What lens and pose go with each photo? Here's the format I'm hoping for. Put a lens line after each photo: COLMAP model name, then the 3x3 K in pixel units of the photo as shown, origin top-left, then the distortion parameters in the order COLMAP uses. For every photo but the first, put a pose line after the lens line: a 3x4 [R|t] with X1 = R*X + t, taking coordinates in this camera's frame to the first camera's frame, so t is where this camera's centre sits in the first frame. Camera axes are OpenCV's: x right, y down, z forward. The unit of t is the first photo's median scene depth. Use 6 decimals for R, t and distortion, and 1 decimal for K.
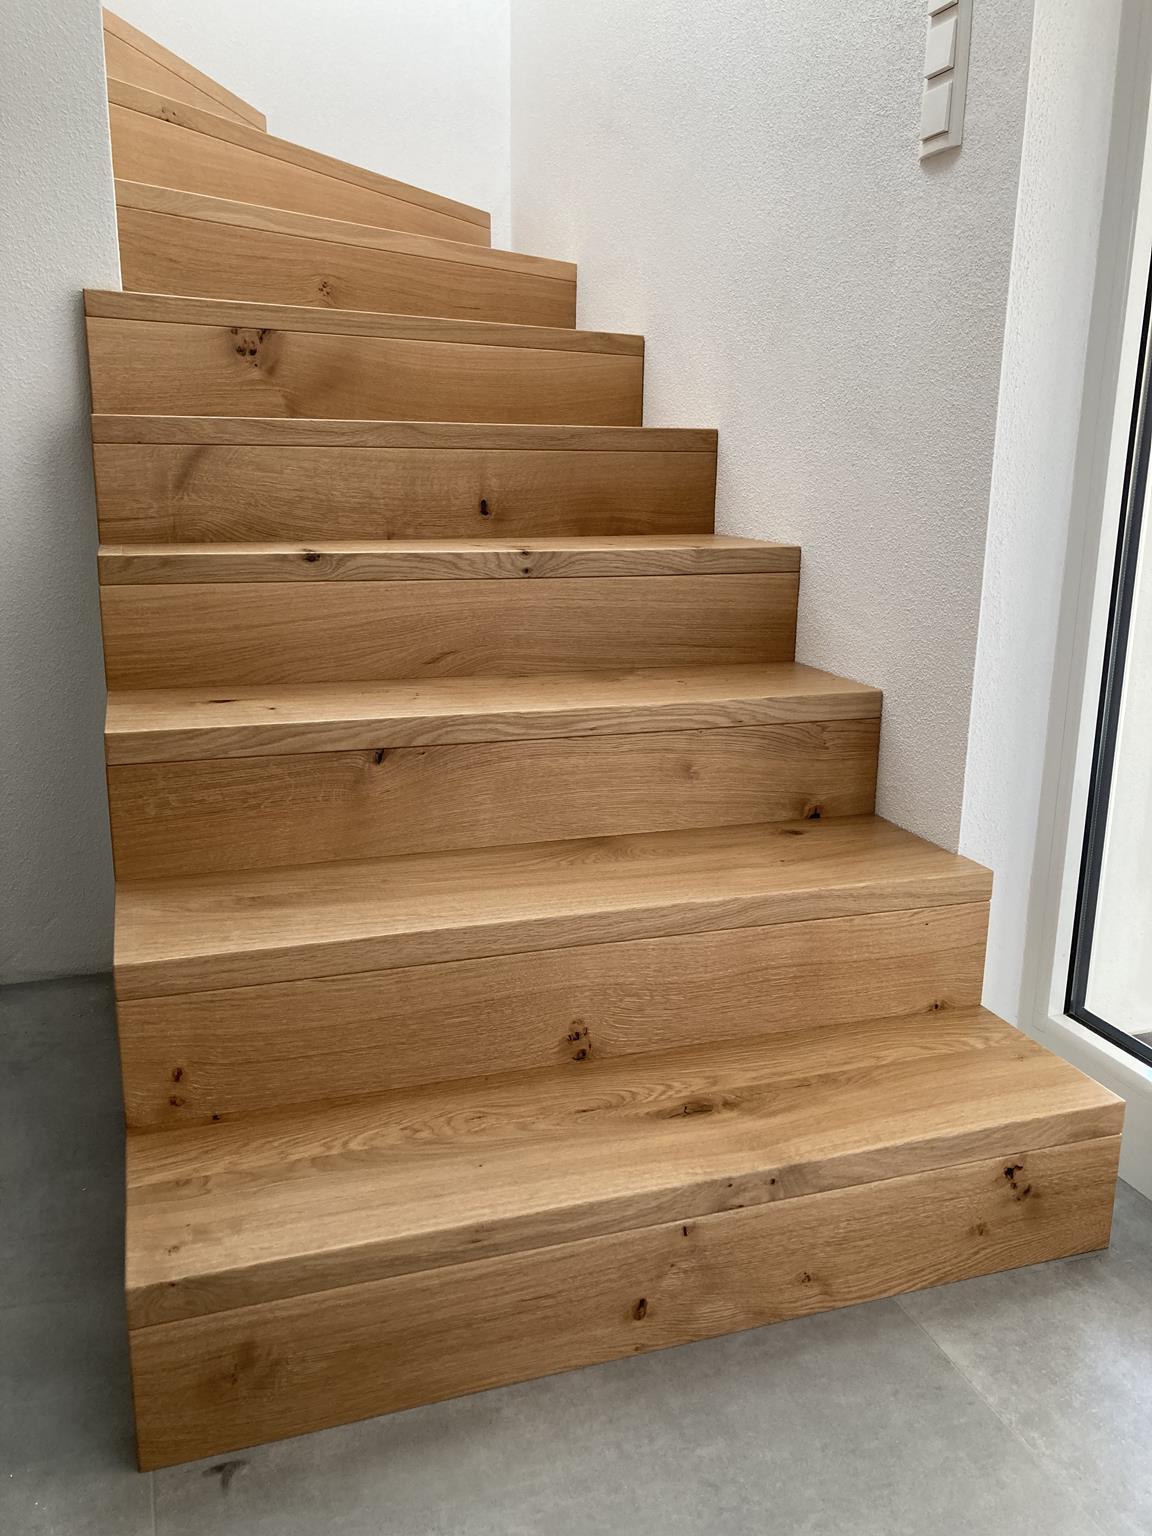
lens RADIAL K [[1288.0, 0, 576.0], [0, 1288.0, 768.0], [0, 0, 1]] dist [0.059741, -0.056879]
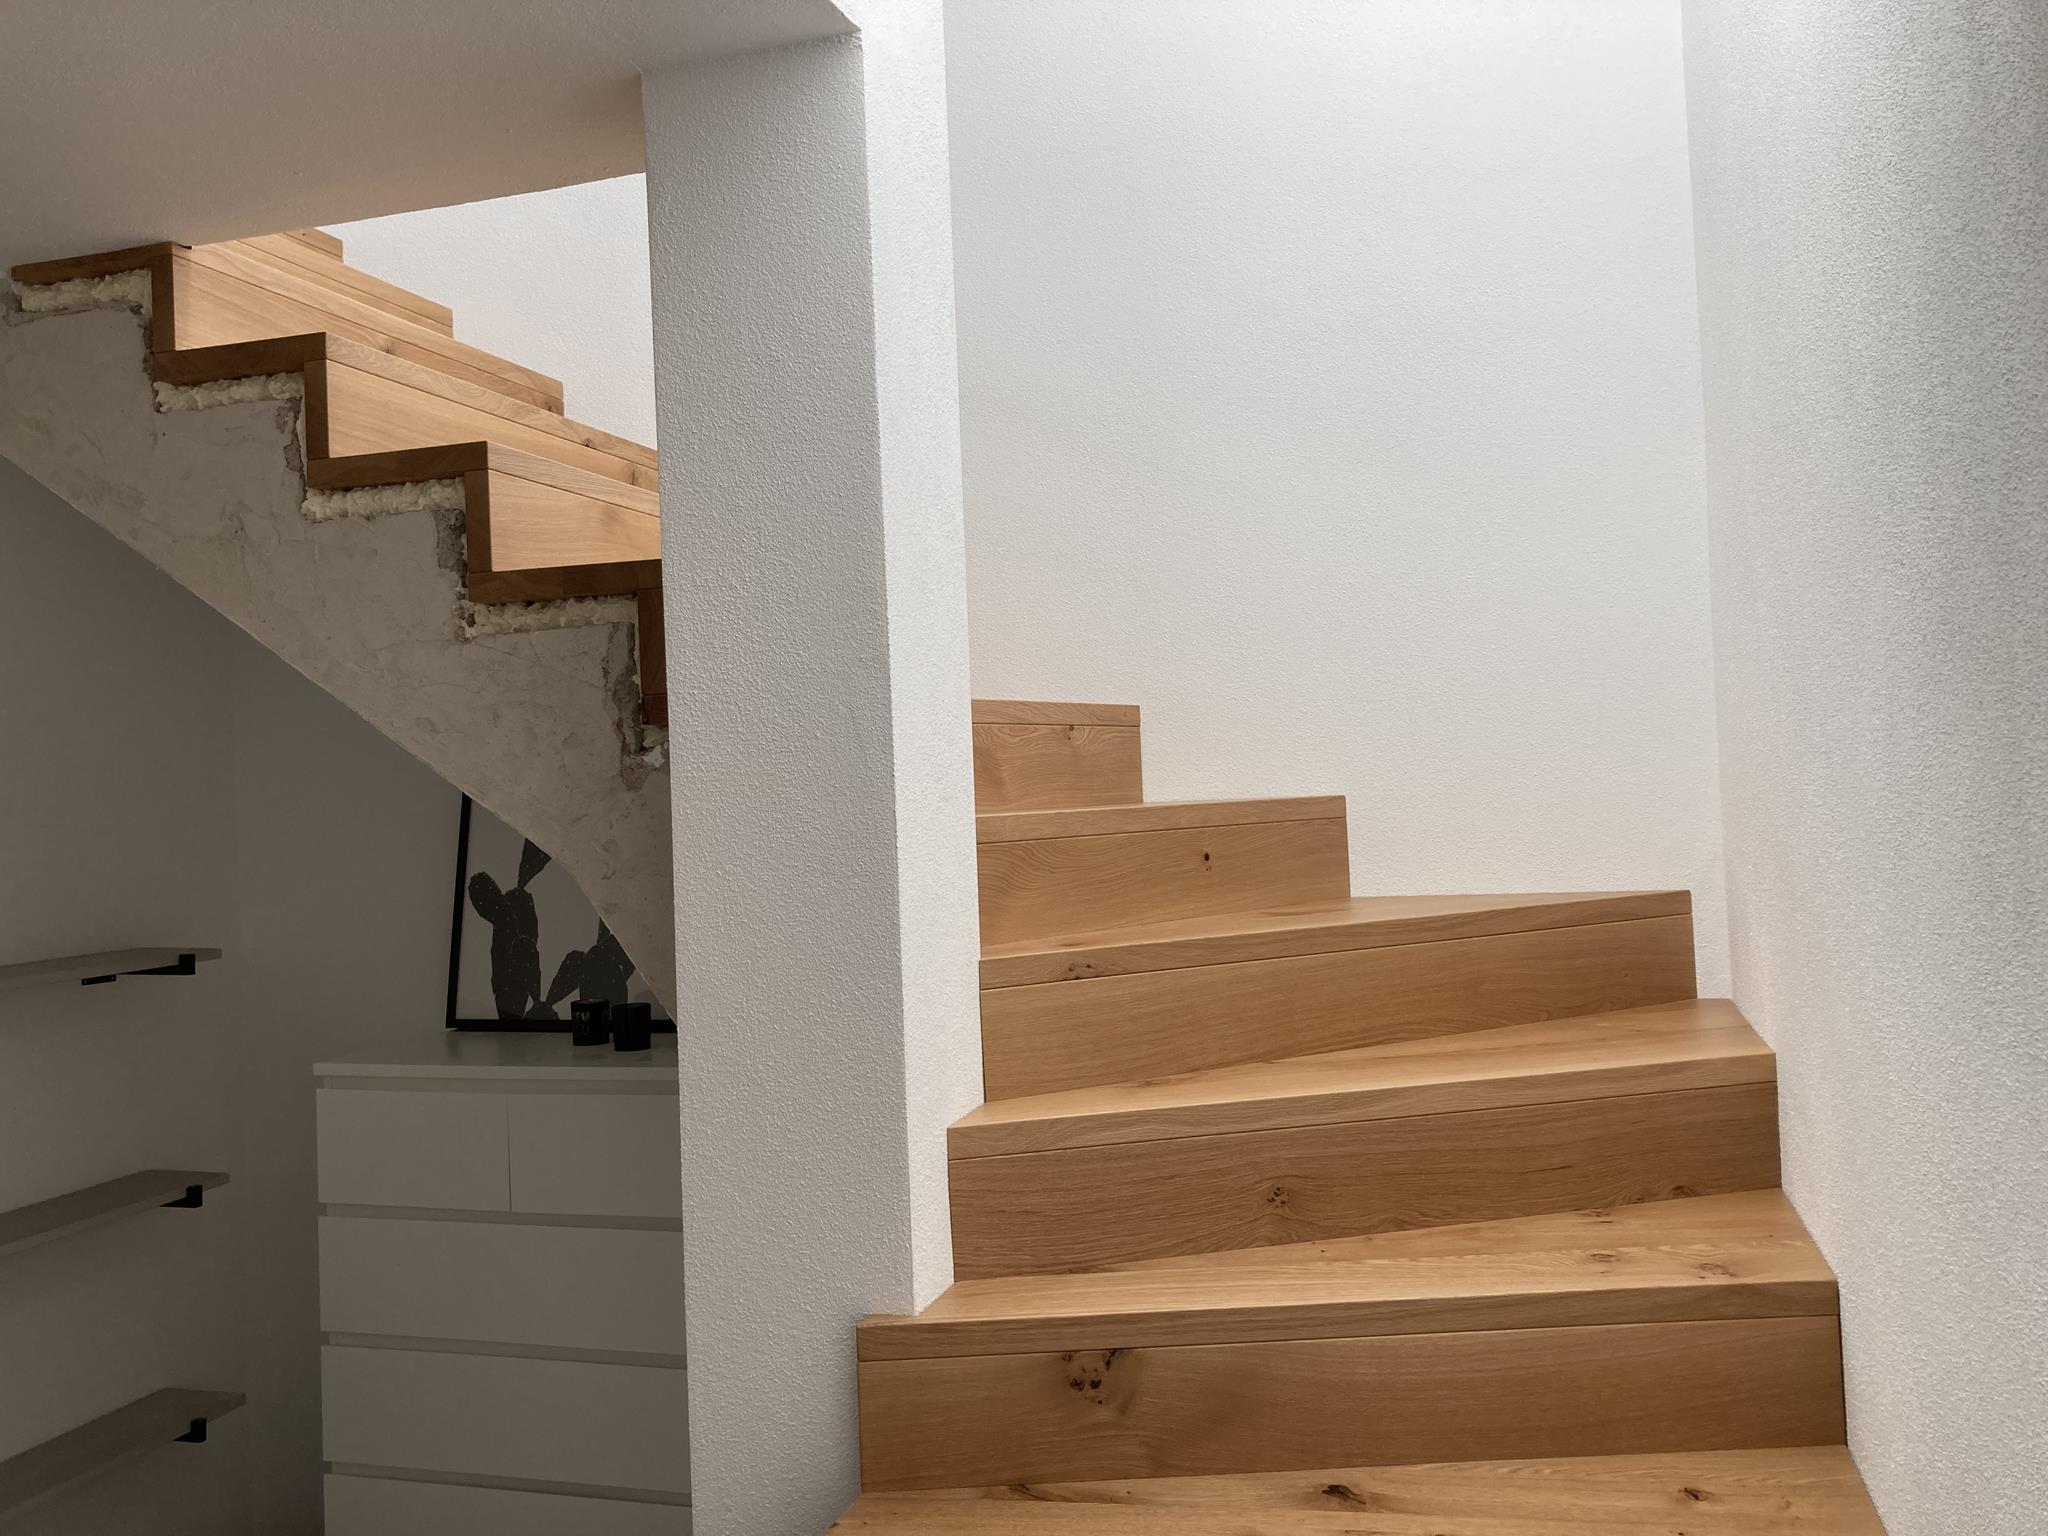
lens RADIAL K [[1713.0, 0, 1024.0], [0, 1713.0, 768.0], [0, 0, 1]] dist [0.163474, -0.341571]
pose [[0.815275, -0.054715, -0.576483, 0.255442], [-0.088511, 0.972054, -0.217434, -0.421582], [0.572270, 0.228294, 0.787648, 0.185486]]
